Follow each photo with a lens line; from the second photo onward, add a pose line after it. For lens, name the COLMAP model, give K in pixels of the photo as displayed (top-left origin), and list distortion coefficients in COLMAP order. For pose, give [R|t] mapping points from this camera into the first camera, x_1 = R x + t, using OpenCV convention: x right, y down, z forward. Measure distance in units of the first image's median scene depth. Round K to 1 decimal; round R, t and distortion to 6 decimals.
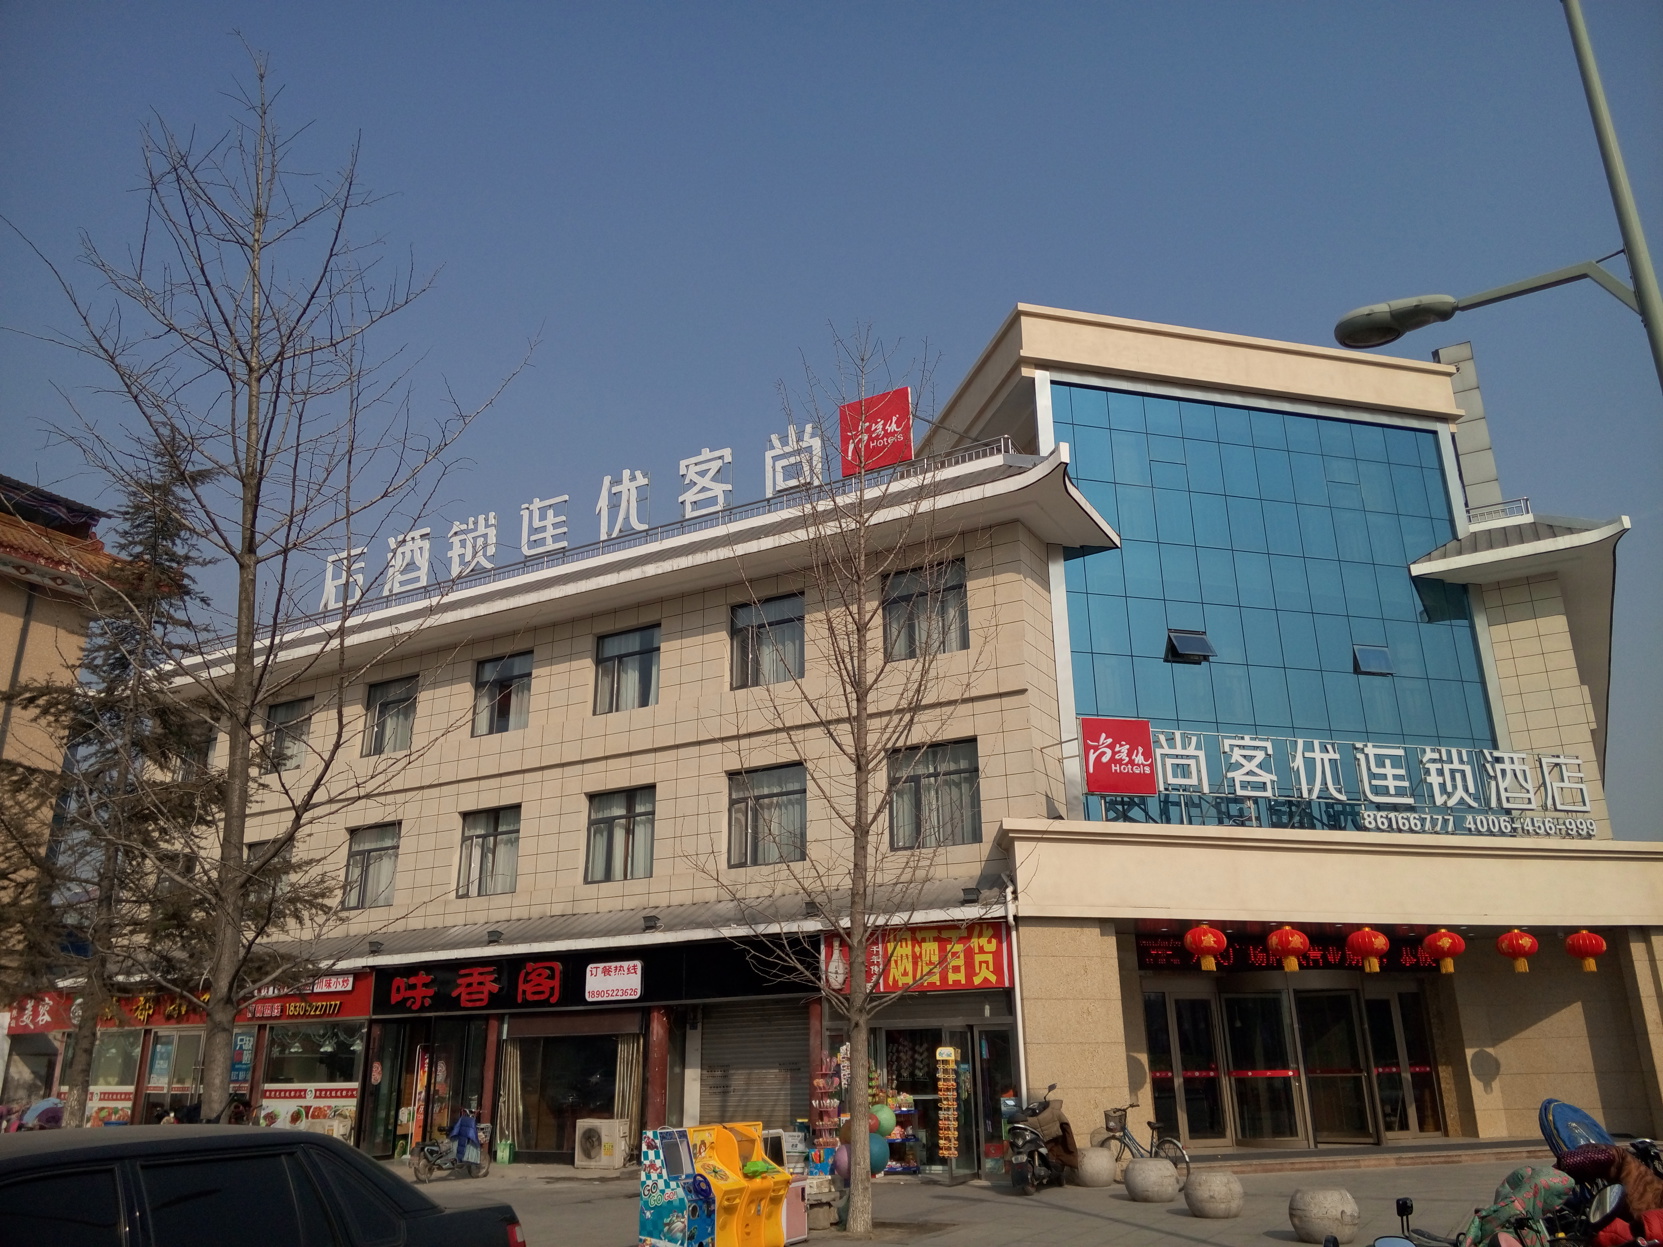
lens RADIAL K [[1265.5, 0, 842.2], [0, 1265.5, 589.1], [0, 0, 1]] dist [0.087900, -0.136138]
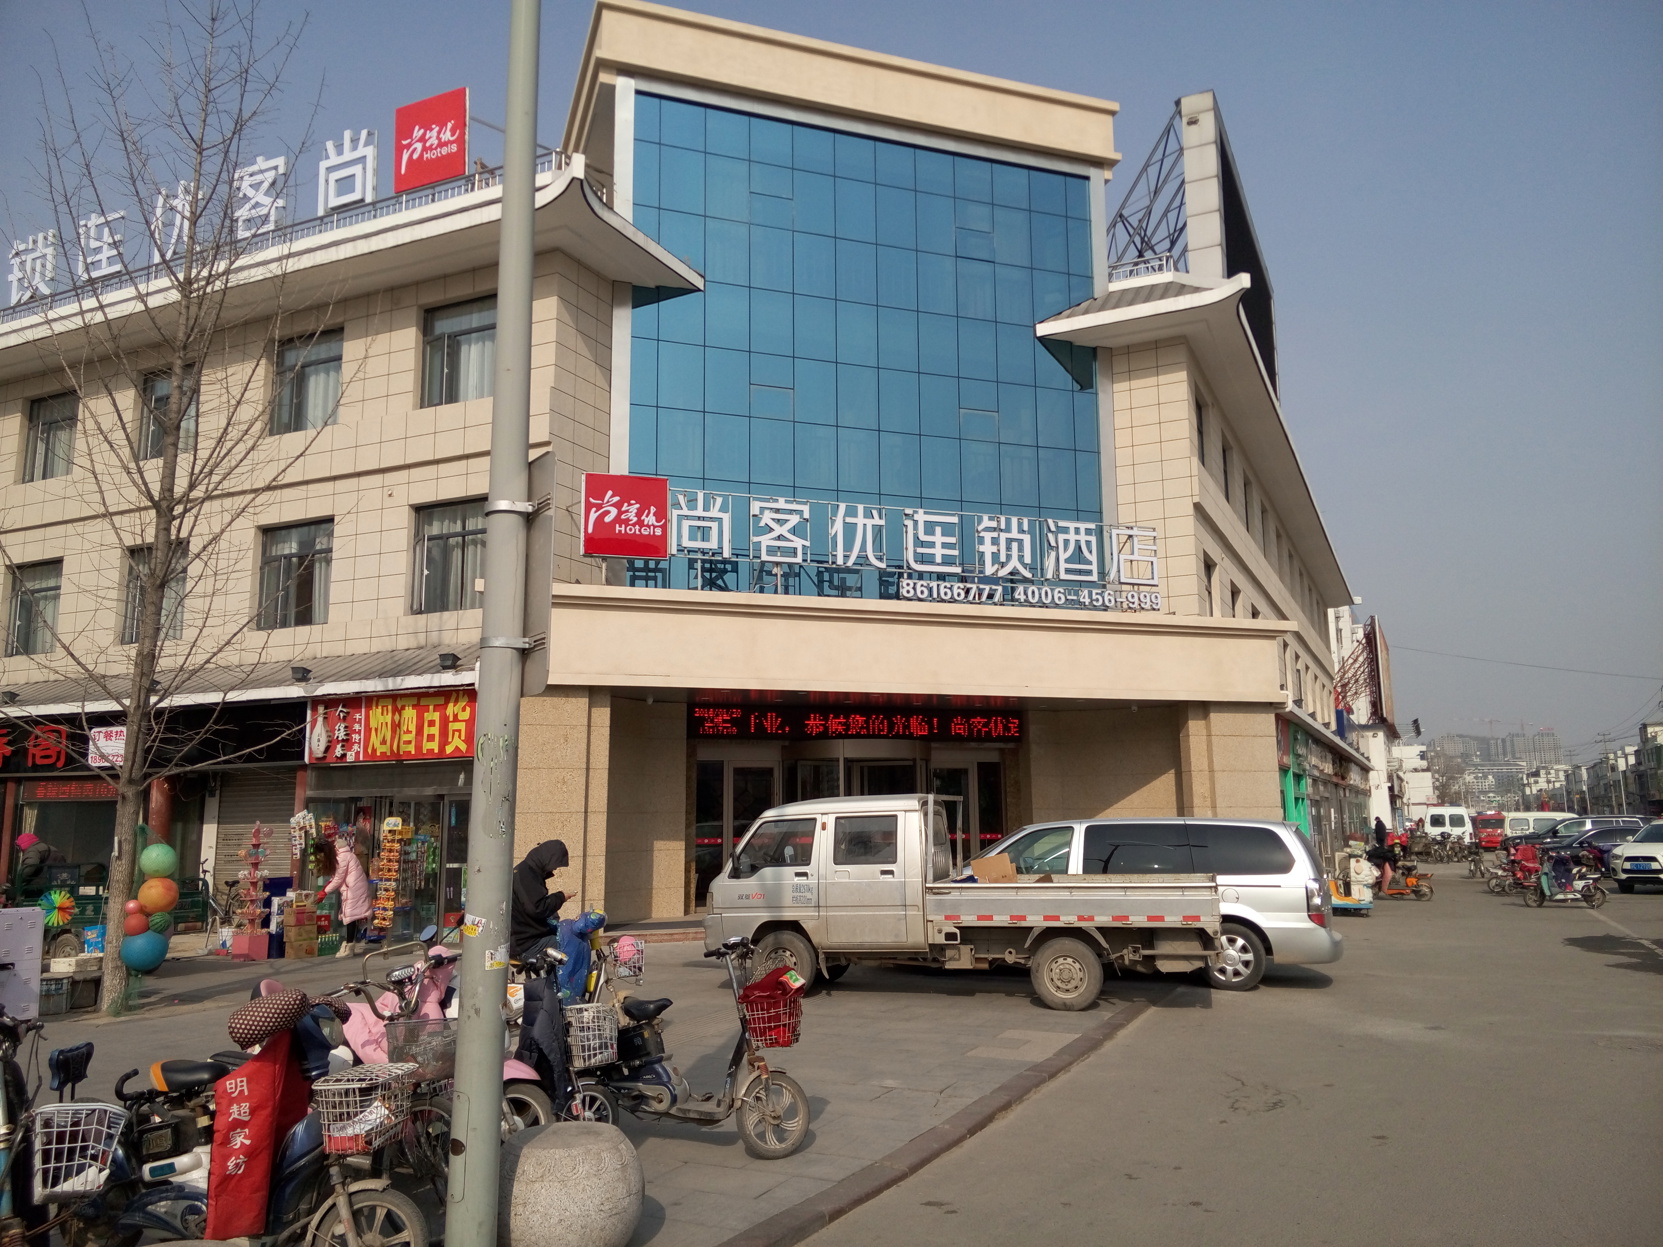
lens RADIAL K [[1259.5, 0, 855.6], [0, 1259.5, 603.3], [0, 0, 1]] dist [0.092973, -0.152542]
pose [[0.996821, 0.018394, 0.077519, 0.286201], [-0.032363, 0.982579, 0.183008, 0.019211], [-0.072802, -0.184935, 0.980050, 0.075994]]
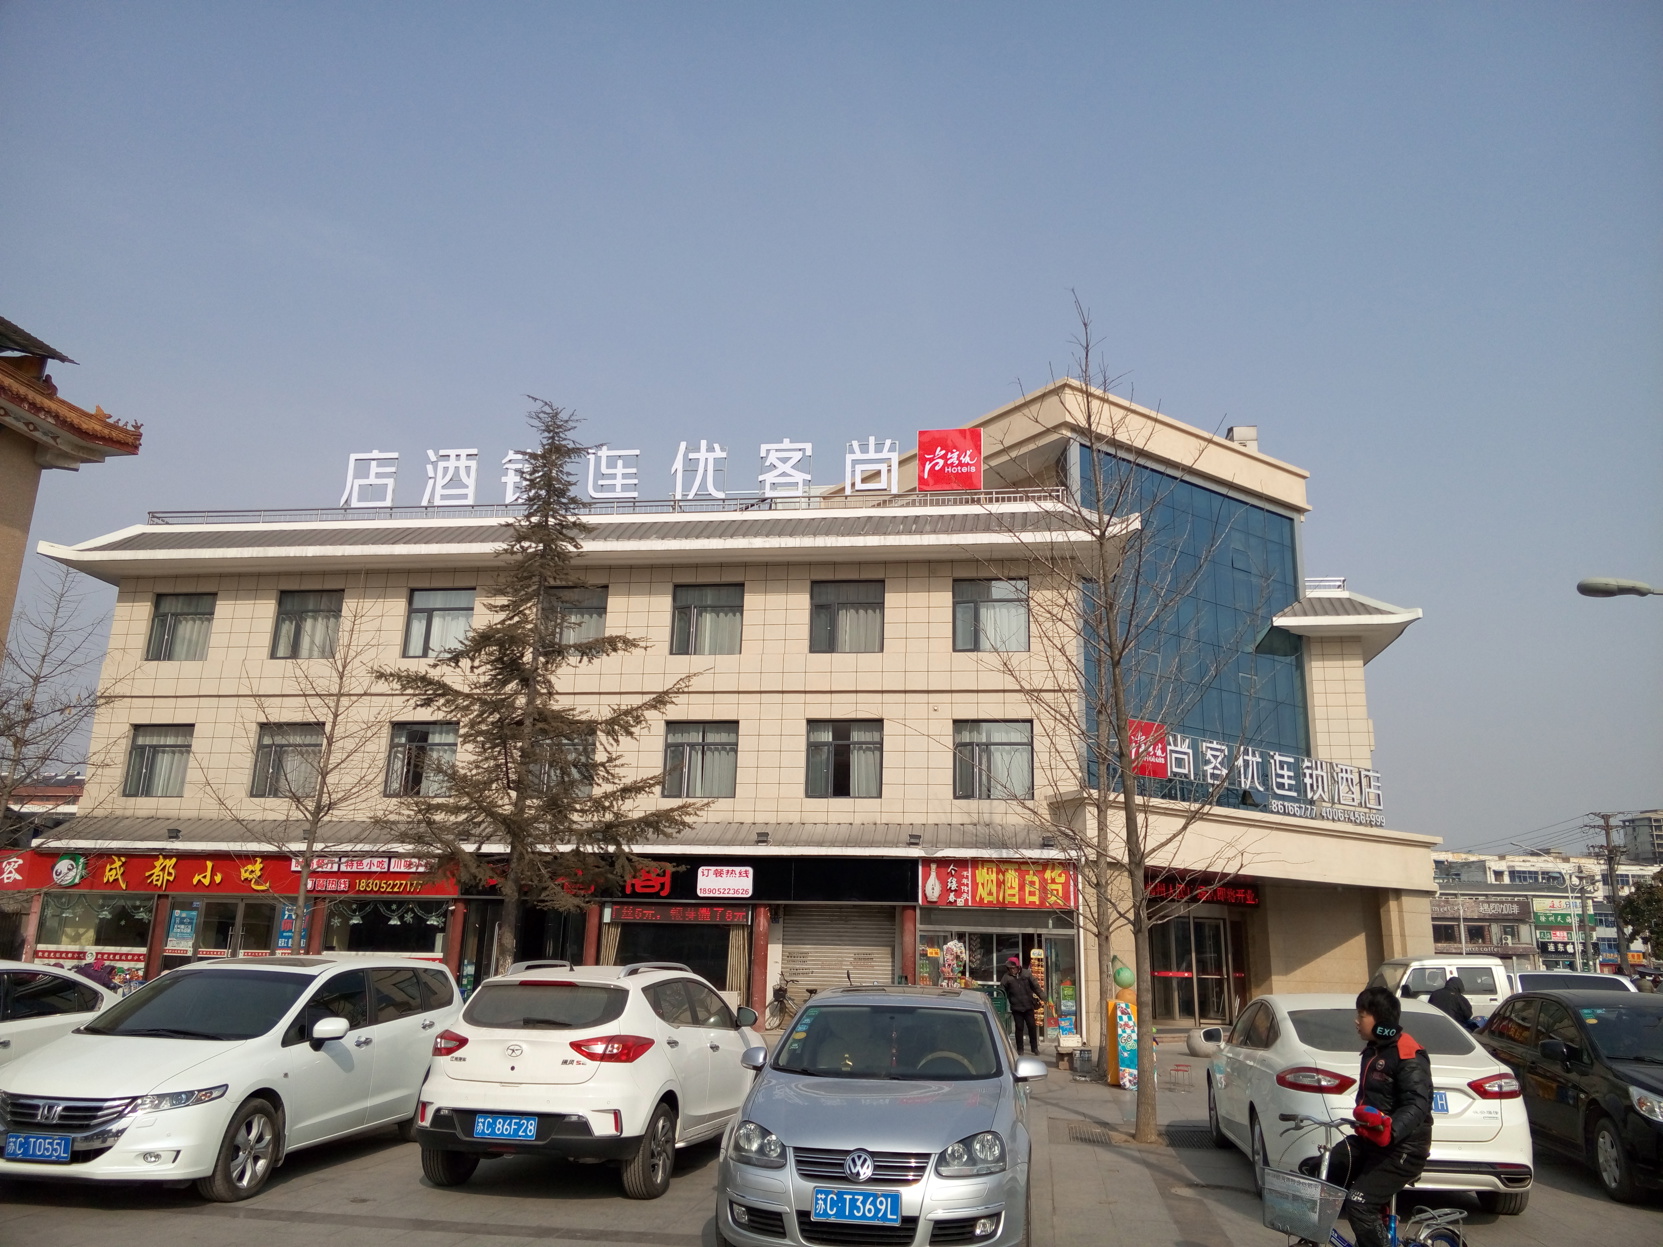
lens RADIAL K [[1265.5, 0, 842.2], [0, 1265.5, 589.1], [0, 0, 1]] dist [0.087900, -0.136138]
pose [[0.932181, 0.135668, 0.335607, -0.530106], [-0.162638, 0.985236, 0.053465, -0.054895], [-0.323399, -0.104422, 0.940484, -0.159788]]
